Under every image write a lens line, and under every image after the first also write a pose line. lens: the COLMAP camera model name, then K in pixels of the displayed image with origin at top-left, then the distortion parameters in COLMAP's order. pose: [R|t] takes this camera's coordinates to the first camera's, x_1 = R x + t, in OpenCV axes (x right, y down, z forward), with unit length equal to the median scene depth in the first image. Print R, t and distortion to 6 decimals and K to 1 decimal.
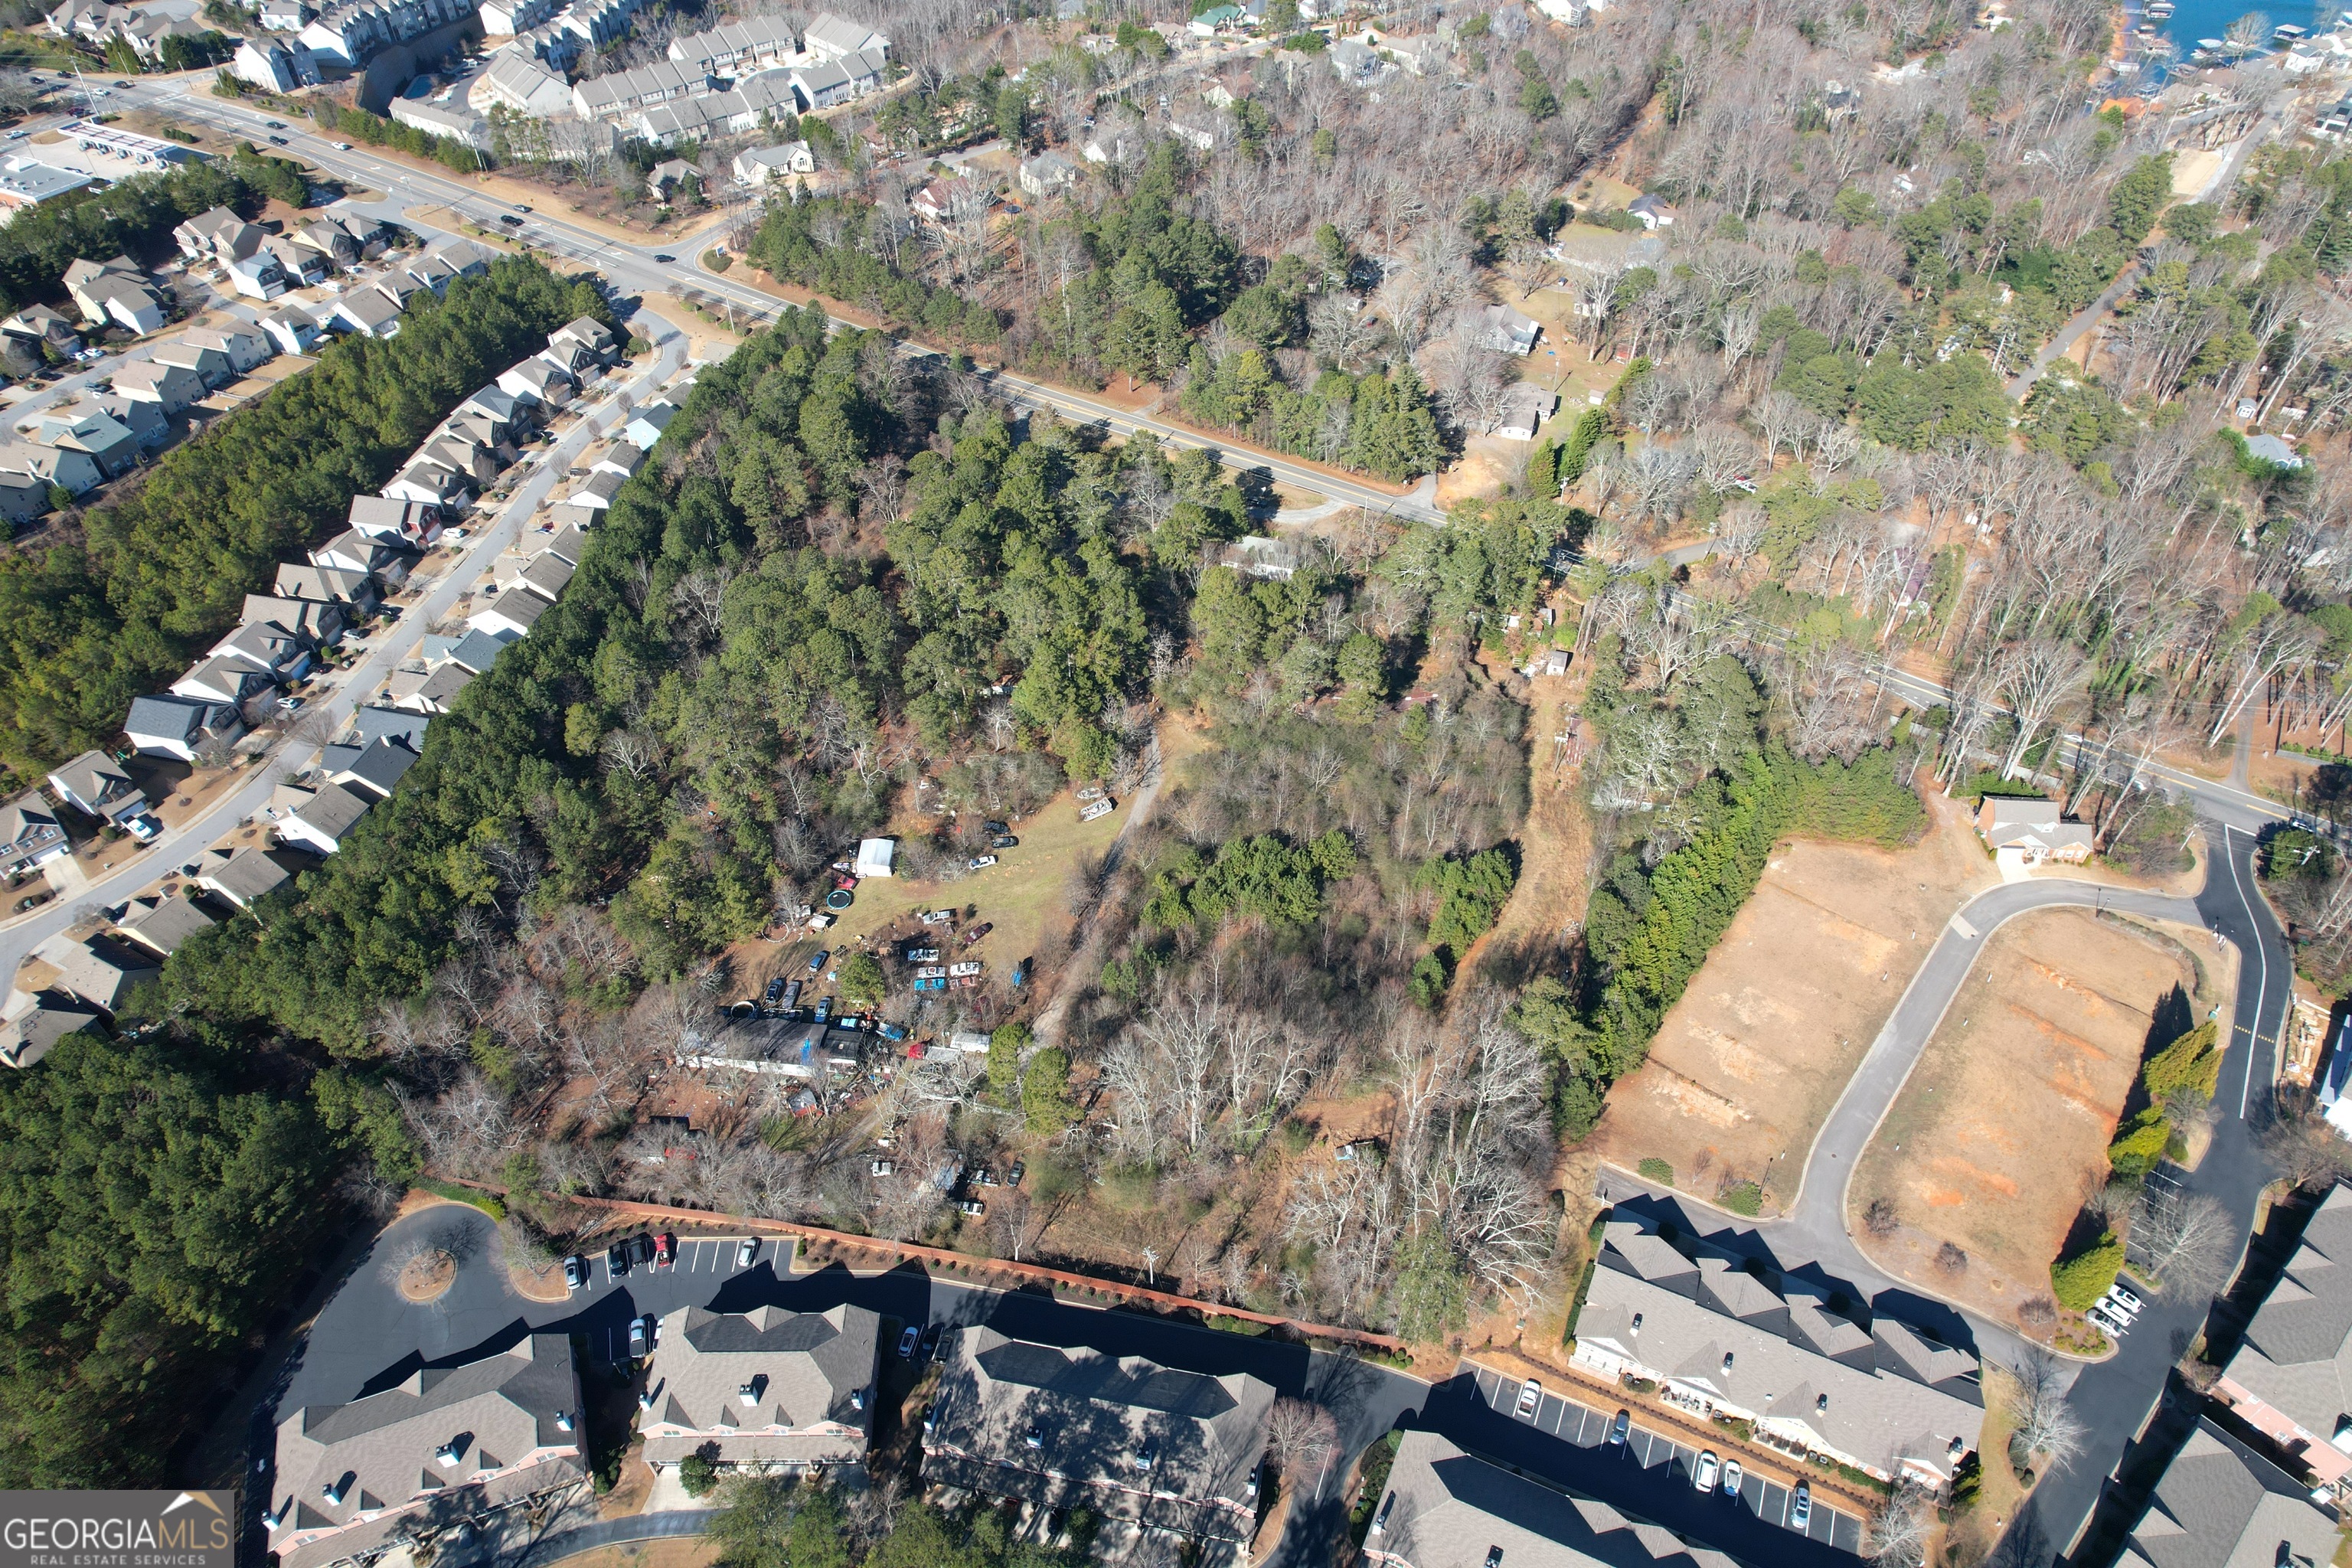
lens RADIAL K [[1509.4, 0, 1176.0], [0, 1509.4, 784.0], [0, 0, 1]] dist [-0.084853, 0.082183]
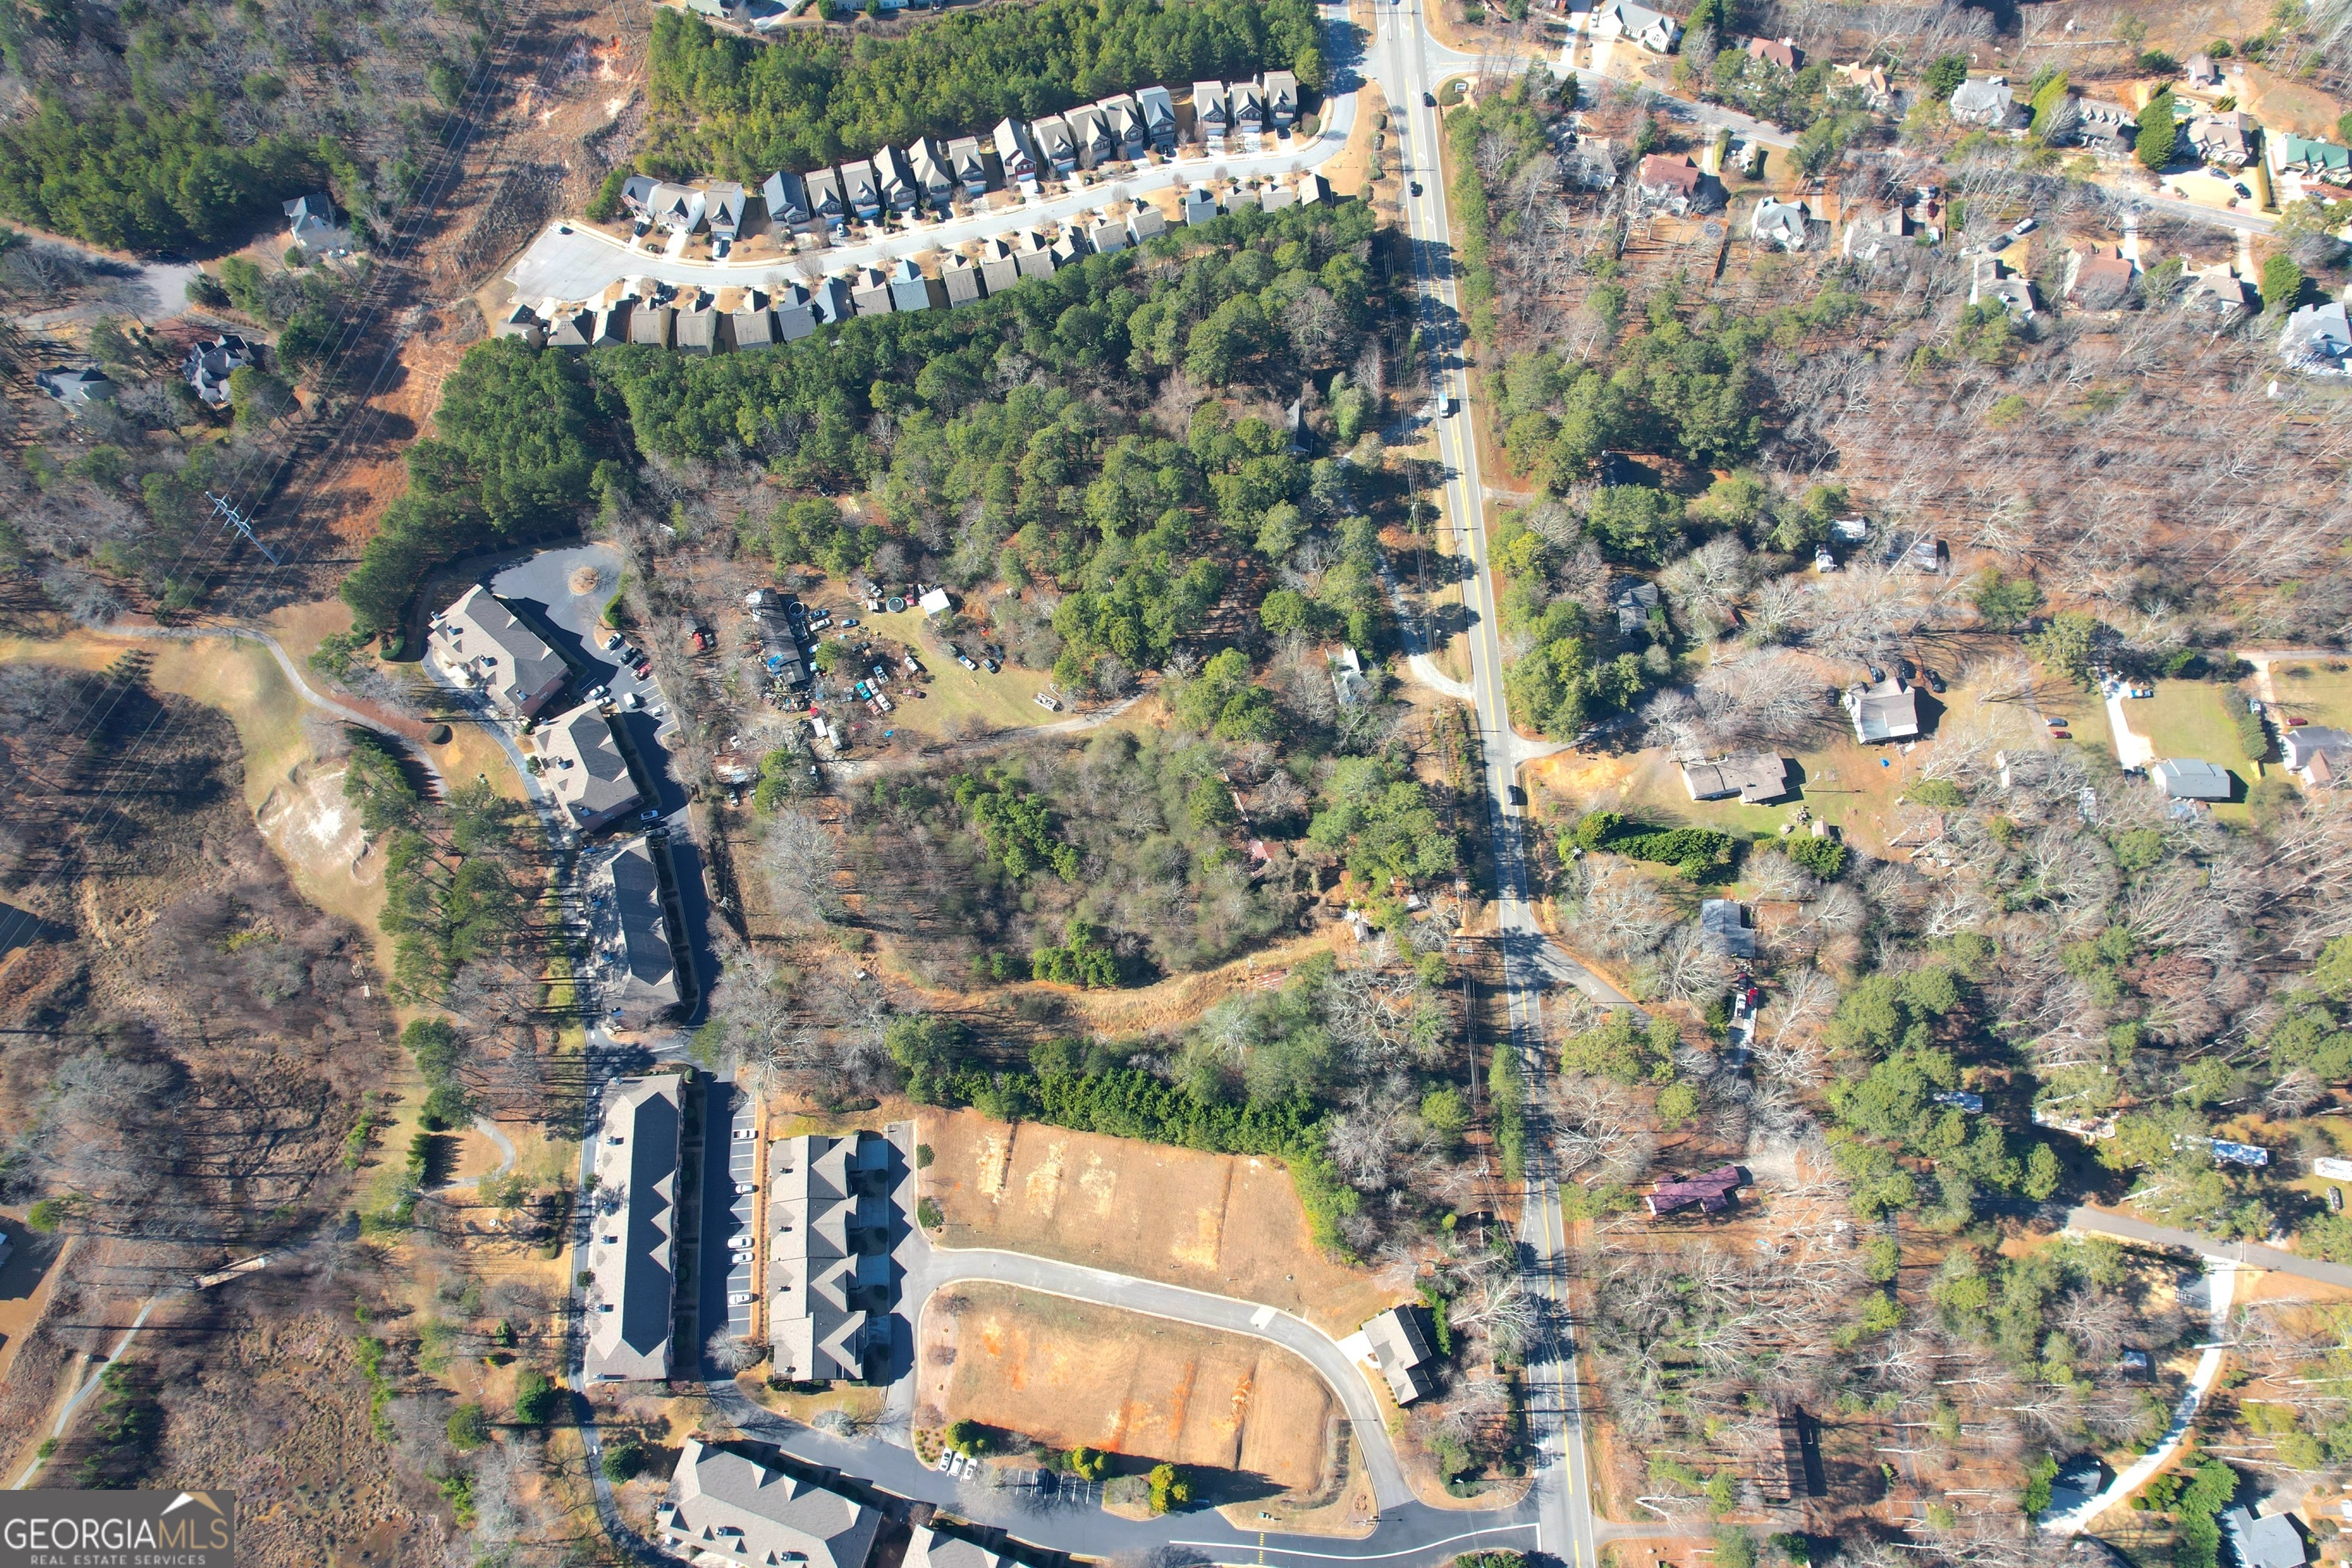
lens RADIAL K [[1509.4, 0, 1176.0], [0, 1509.4, 784.0], [0, 0, 1]] dist [-0.084853, 0.082183]
pose [[0.487210, 0.807236, -0.333160, 0.463815], [-0.609193, 0.587513, 0.532647, -0.658179], [0.625708, -0.056552, 0.778005, 0.008033]]
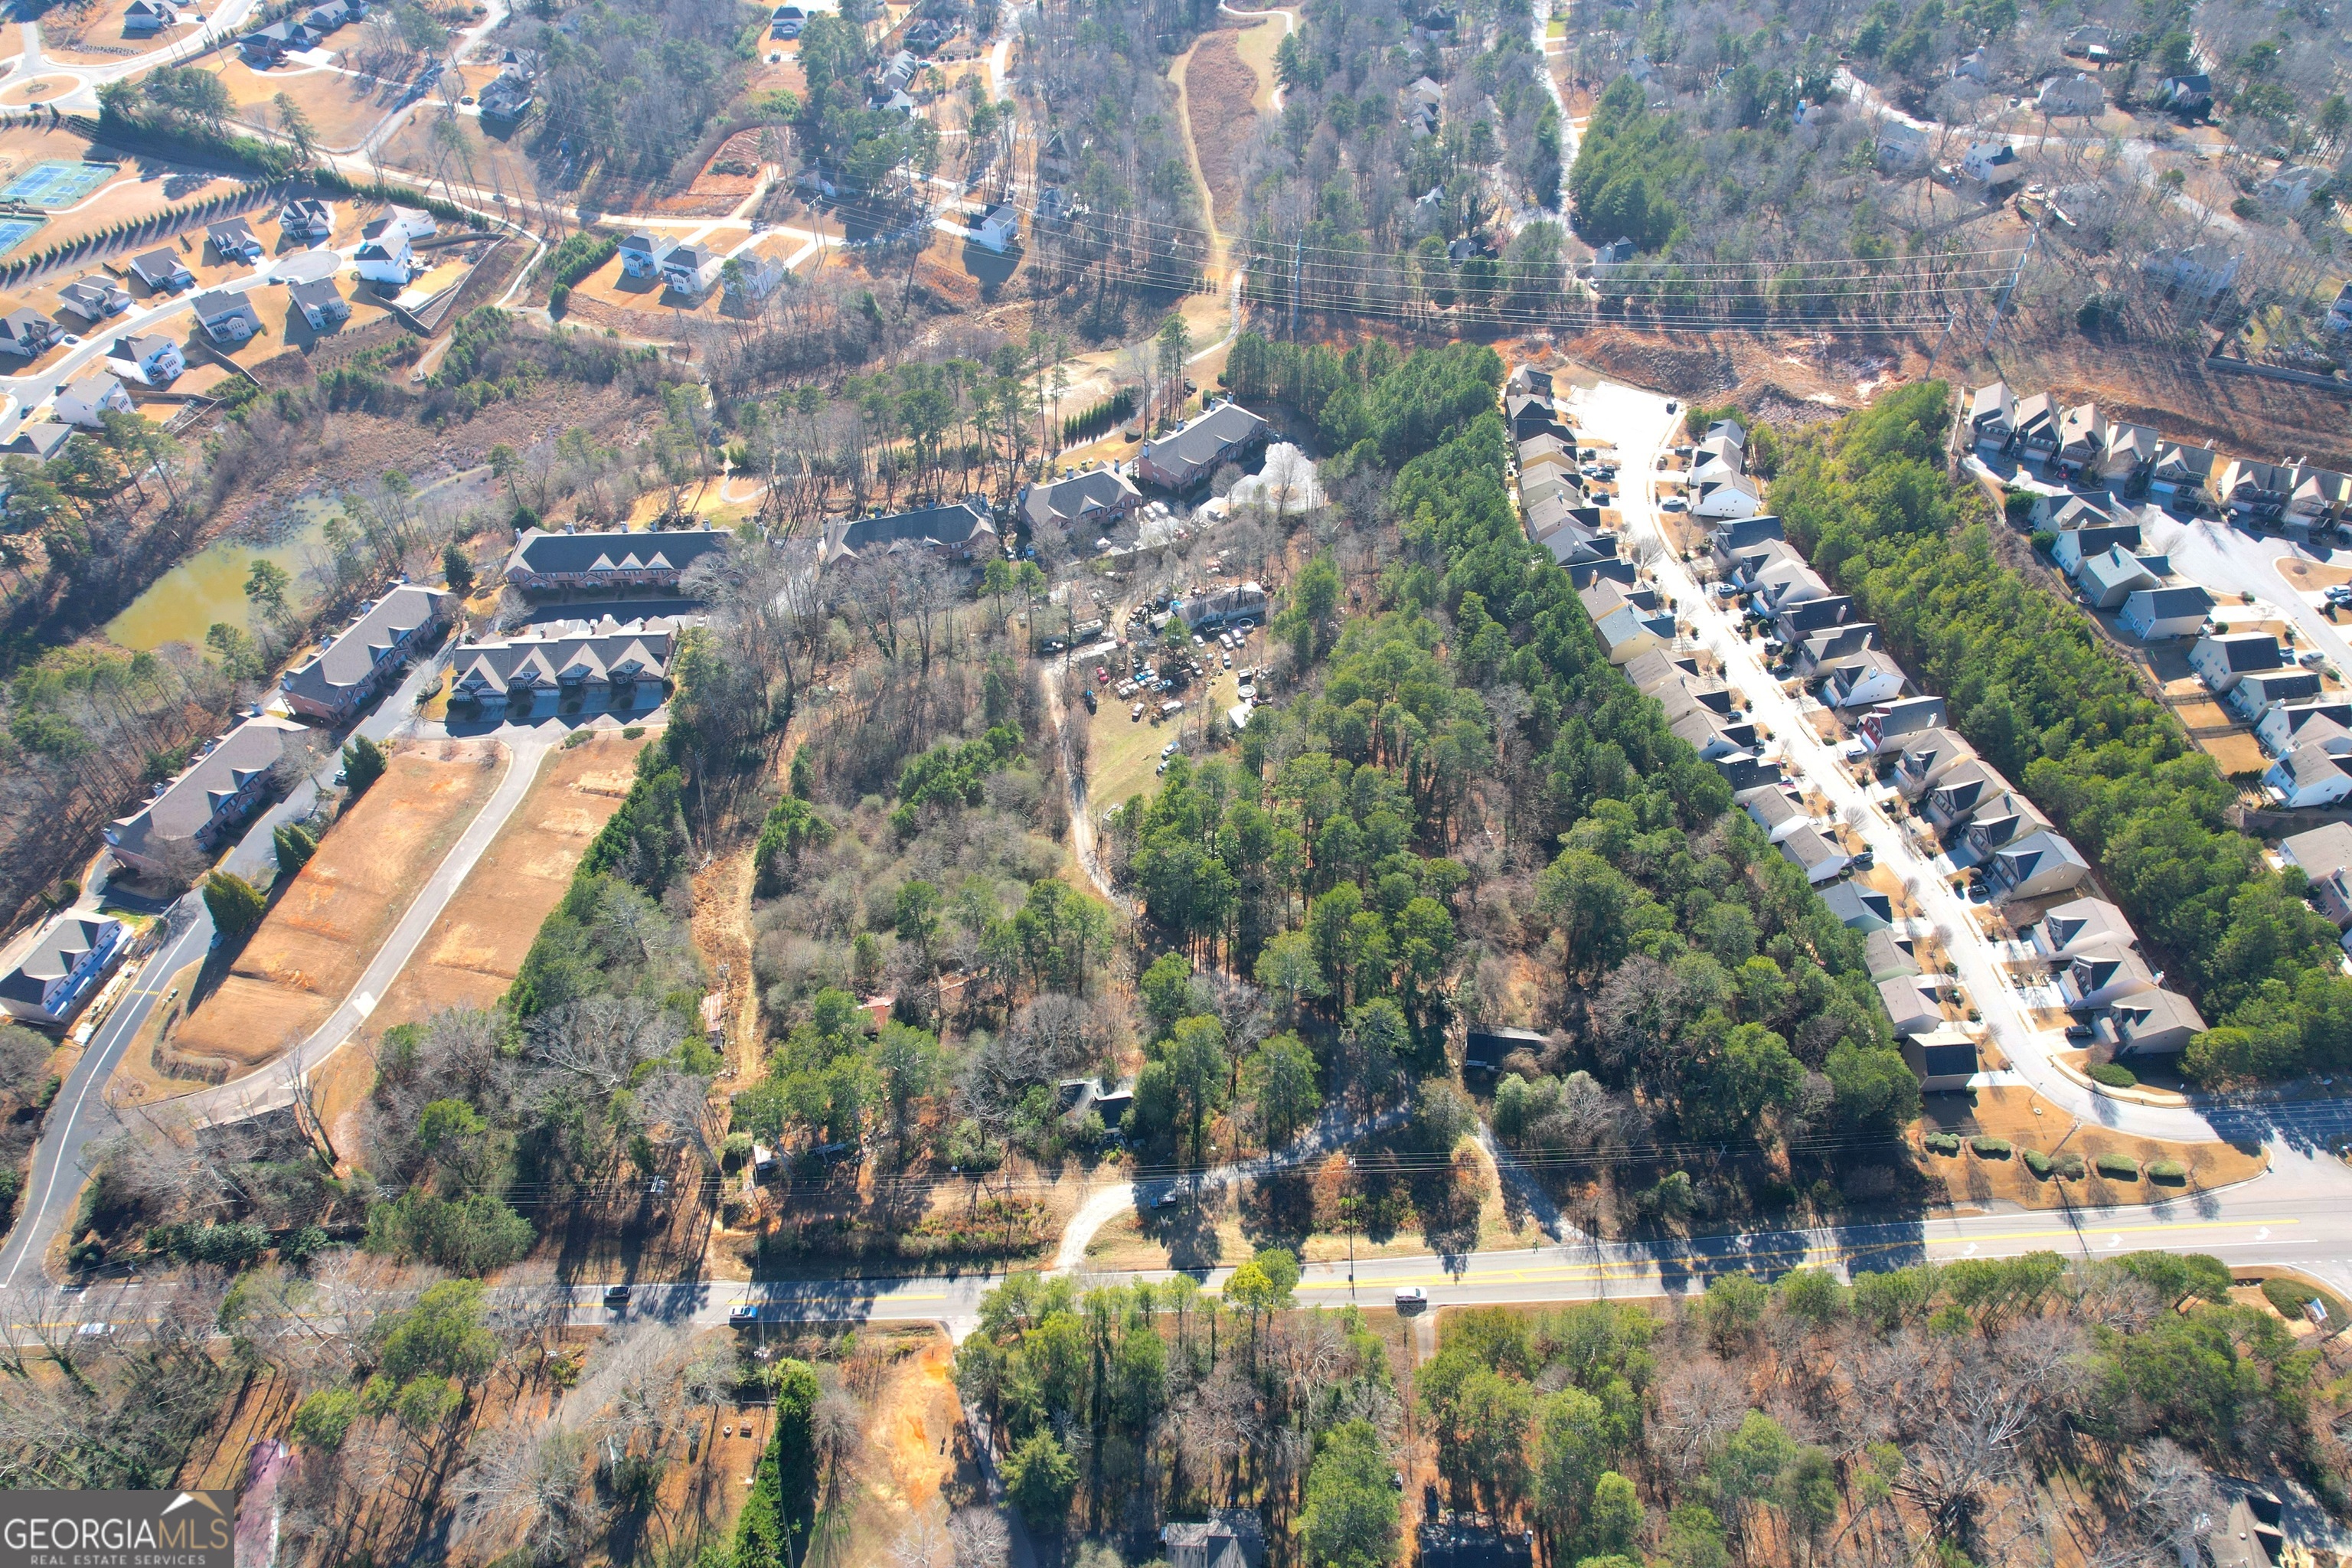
lens RADIAL K [[1509.4, 0, 1176.0], [0, 1509.4, 784.0], [0, 0, 1]] dist [-0.084853, 0.082183]
pose [[-0.890356, 0.340985, -0.301654, 0.221365], [-0.302896, 0.050989, 0.951659, -0.987380], [0.339882, 0.938685, 0.057885, 0.827965]]
